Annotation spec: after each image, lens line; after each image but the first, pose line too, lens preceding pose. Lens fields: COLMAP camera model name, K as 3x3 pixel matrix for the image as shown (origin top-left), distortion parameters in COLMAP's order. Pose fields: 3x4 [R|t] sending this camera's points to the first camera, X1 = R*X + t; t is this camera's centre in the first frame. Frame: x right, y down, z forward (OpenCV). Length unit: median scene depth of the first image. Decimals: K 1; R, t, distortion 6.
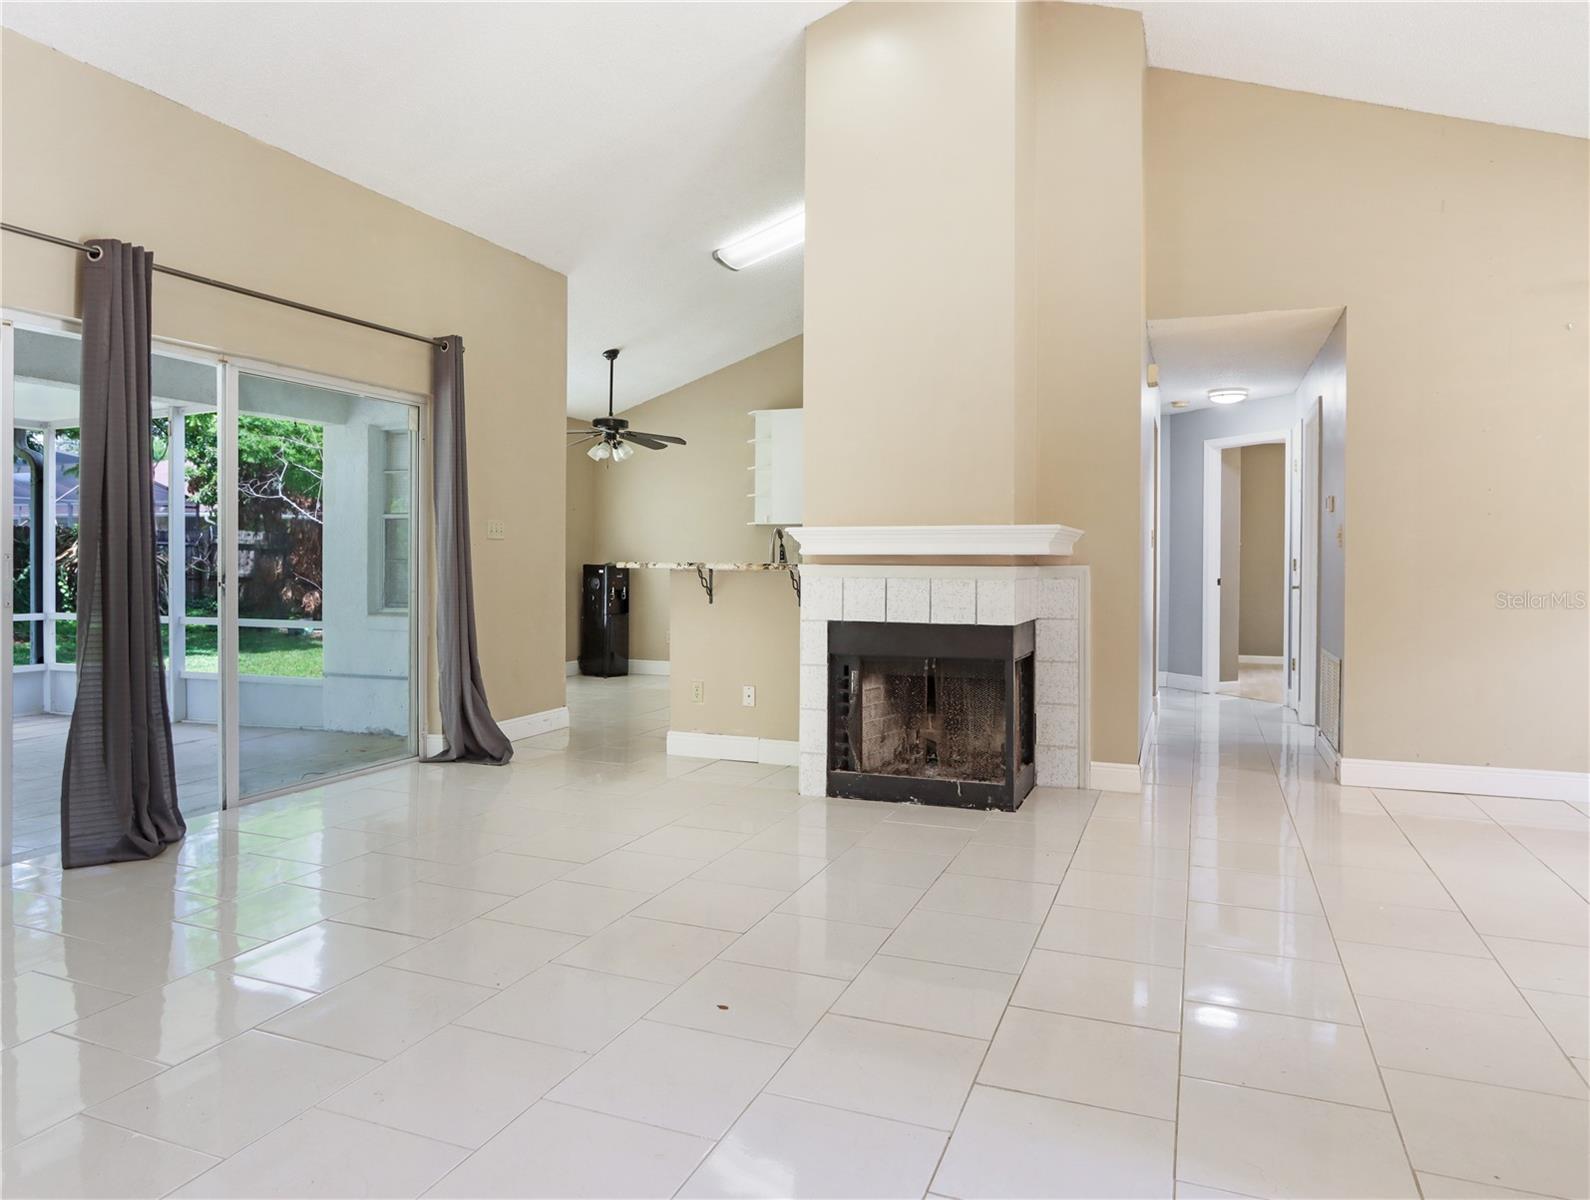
lens RADIAL K [[1031.8, 0, 794.8], [0, 1031.8, 564.5], [0, 0, 1]] dist [-0.000274, 0.000028]
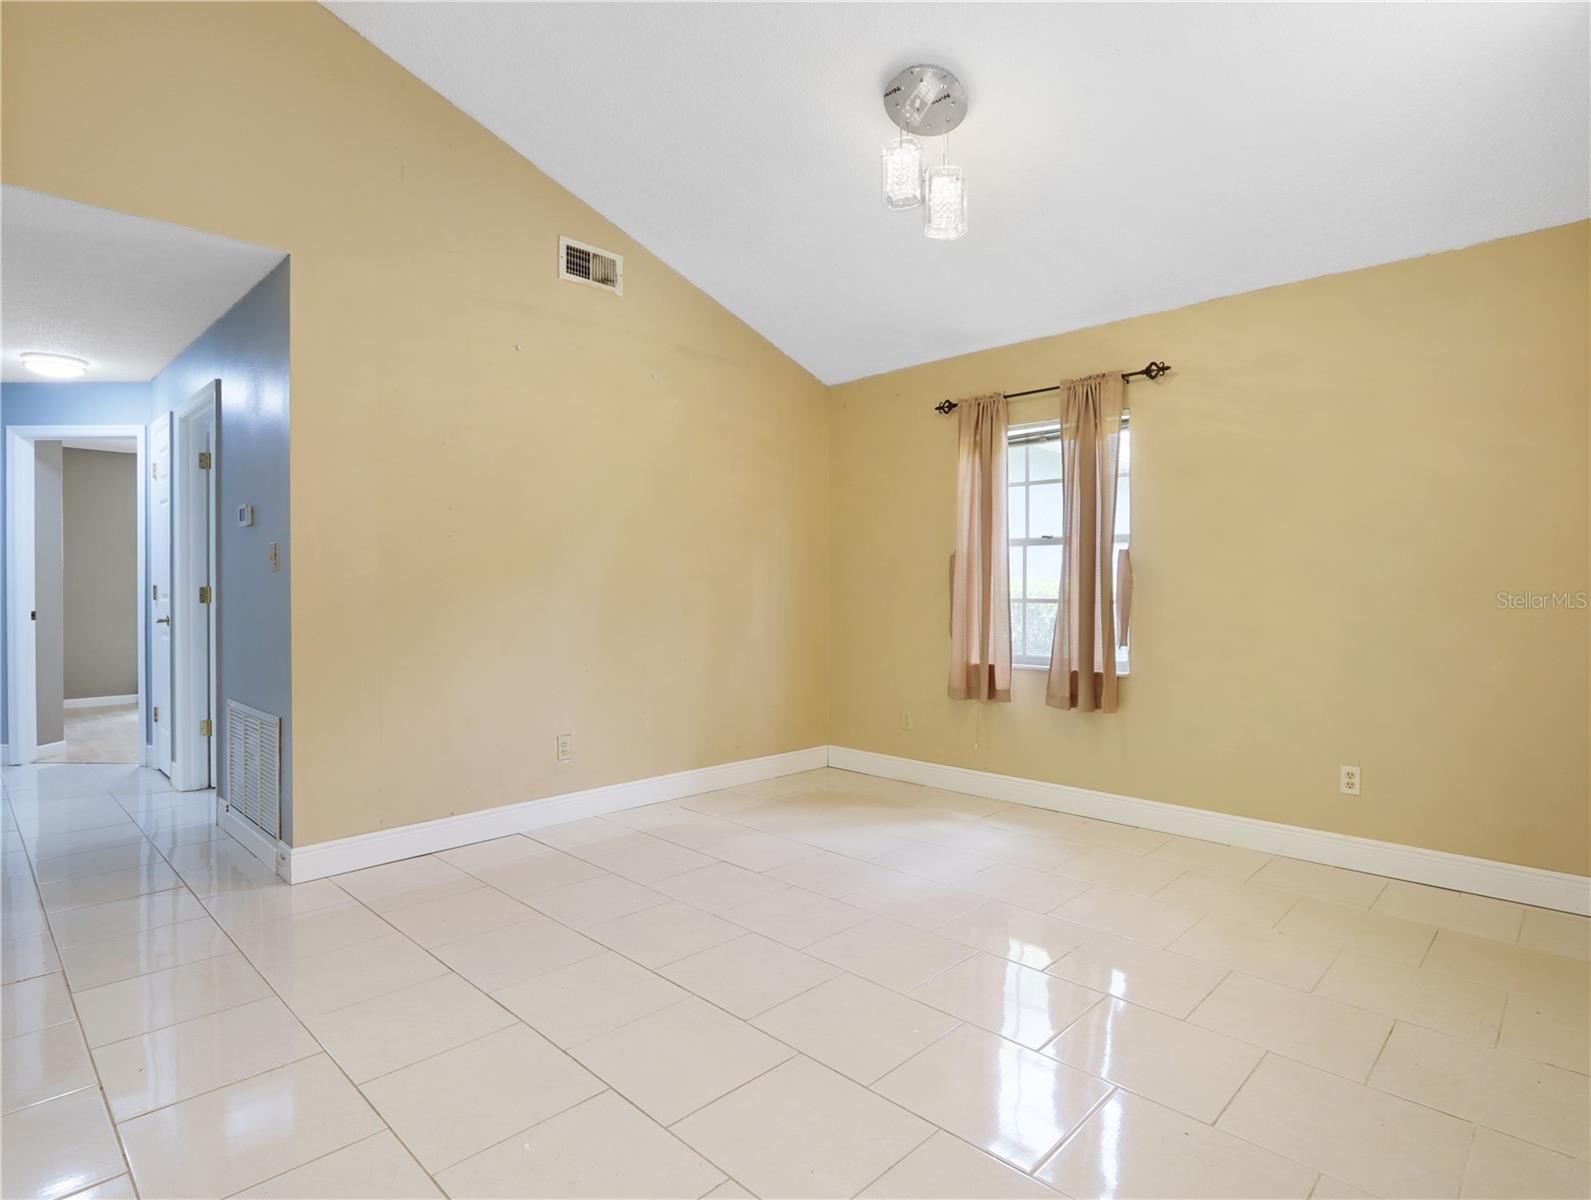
lens RADIAL K [[851.8, 0, 795.5], [0, 851.8, 600.0], [0, 0, 1]] dist [-0.014537, 0.000404]
pose [[0.392544, -0.017047, 0.919575, 0.105388], [0.004368, 0.999851, 0.016671, -0.004781], [-0.919723, -0.002528, 0.392560, 0.416606]]
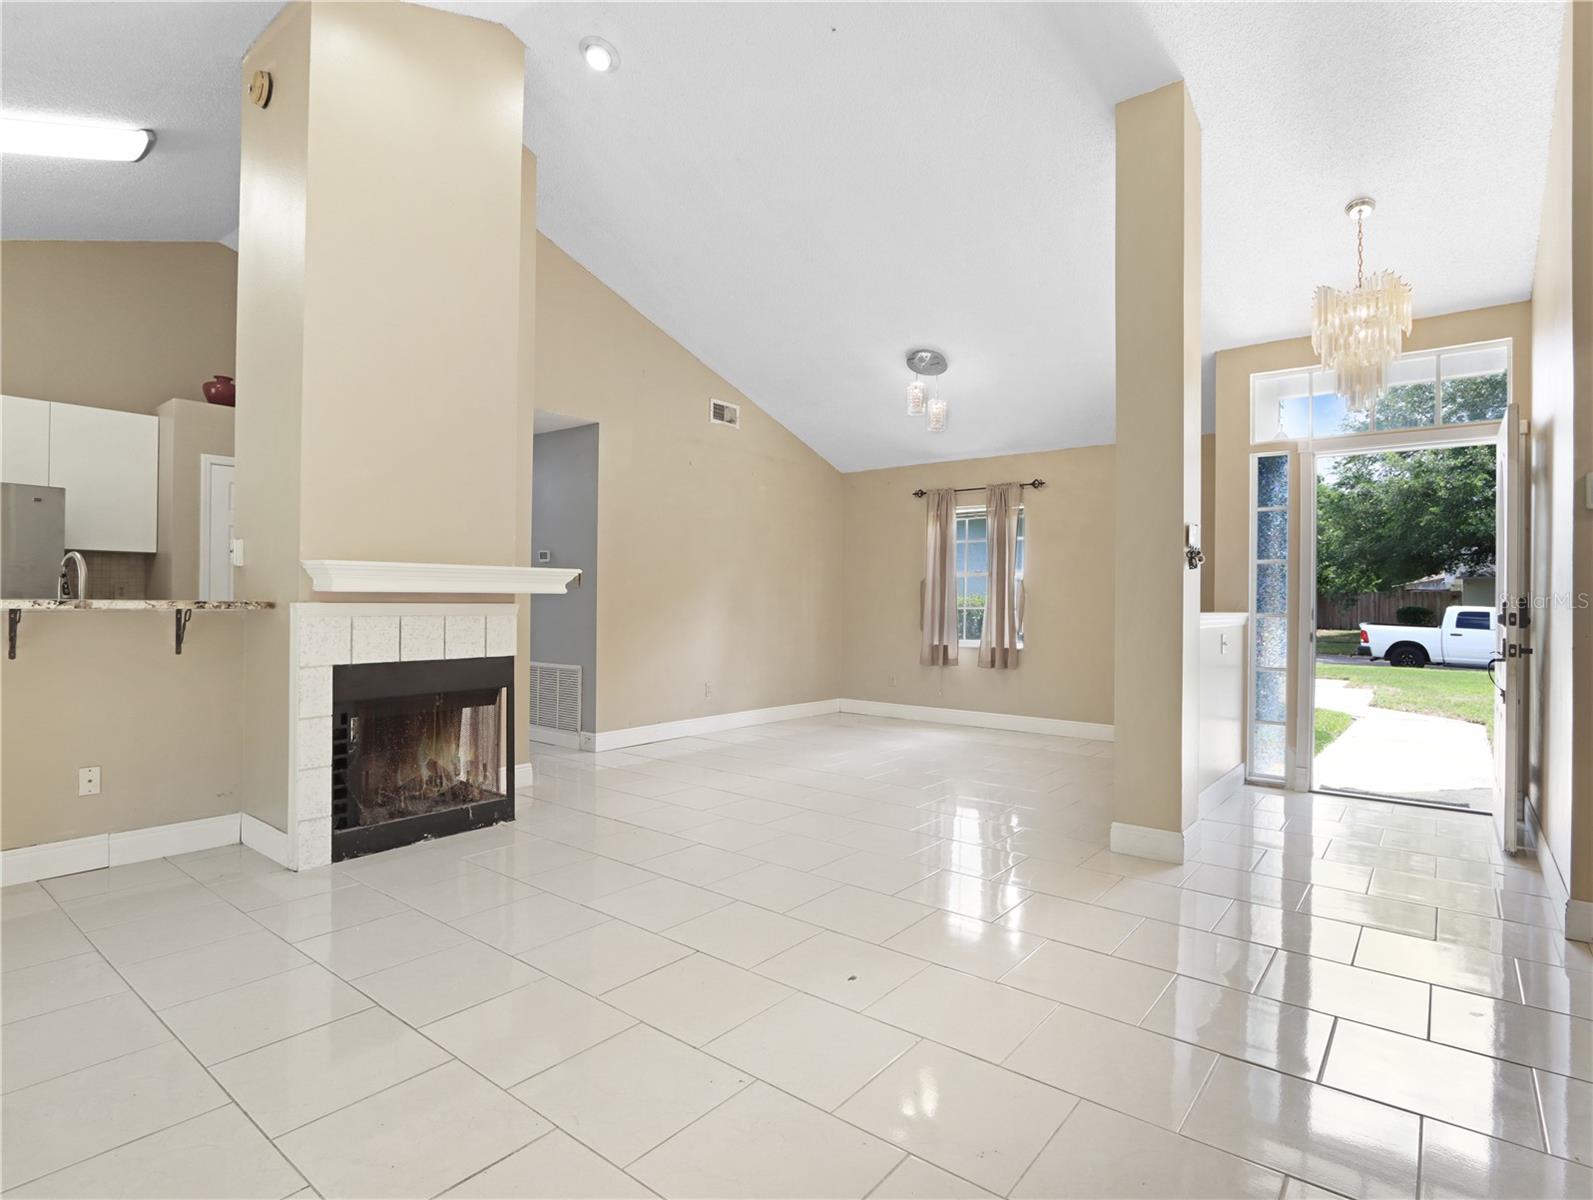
lens RADIAL K [[816.6, 0, 796.5], [0, 816.6, 600.0], [0, 0, 1]] dist [-0.012841, -0.000628]
pose [[0.302403, -0.001613, 0.953179, -0.492301], [-0.003852, 0.999988, 0.002914, -0.005341], [-0.953172, -0.004553, 0.302393, 0.389318]]
